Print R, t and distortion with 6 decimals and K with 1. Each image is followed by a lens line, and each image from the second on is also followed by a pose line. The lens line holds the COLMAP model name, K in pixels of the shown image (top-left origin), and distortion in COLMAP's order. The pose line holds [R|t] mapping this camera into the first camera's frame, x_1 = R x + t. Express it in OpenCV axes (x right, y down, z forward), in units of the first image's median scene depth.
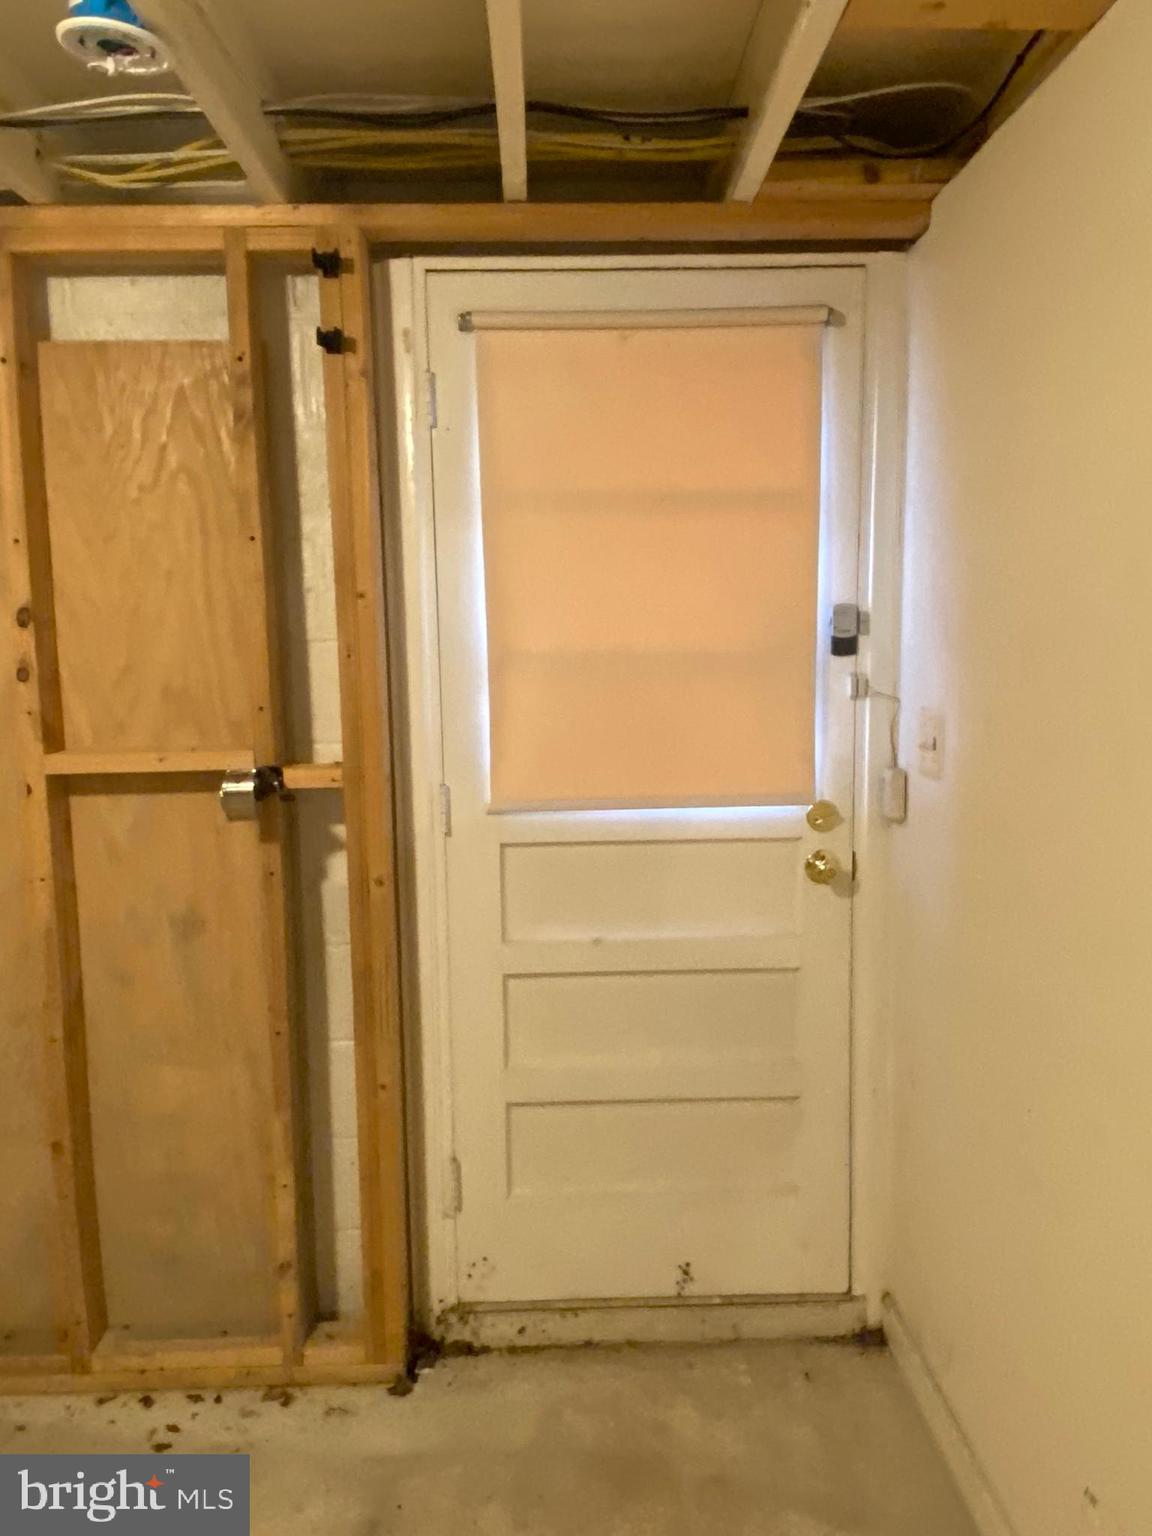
lens RADIAL K [[1140.6, 0, 573.0], [0, 1140.6, 771.4], [0, 0, 1]] dist [0.064489, -0.009739]
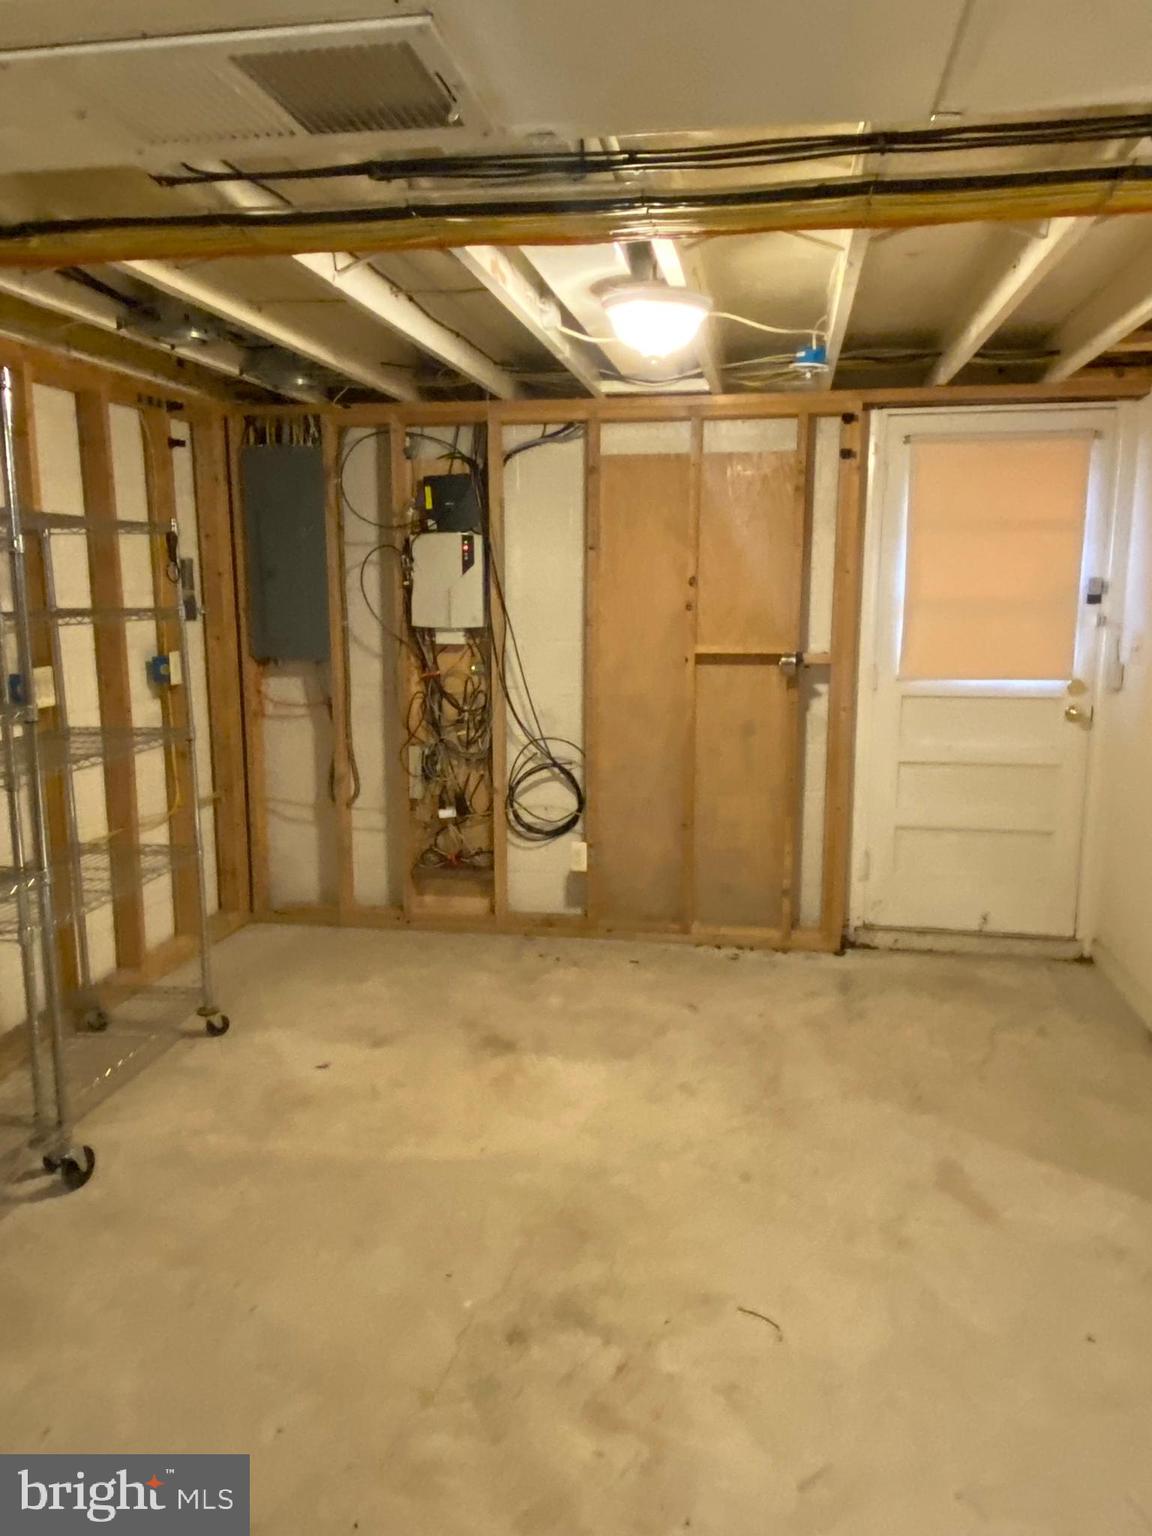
lens RADIAL K [[1140.6, 0, 572.2], [0, 1140.6, 759.8], [0, 0, 1]] dist [0.064489, -0.009739]
pose [[0.981232, 0.047700, -0.186839, -0.250199], [-0.039297, 0.998054, 0.048424, 0.101799], [0.188785, -0.040173, 0.981196, -1.094992]]
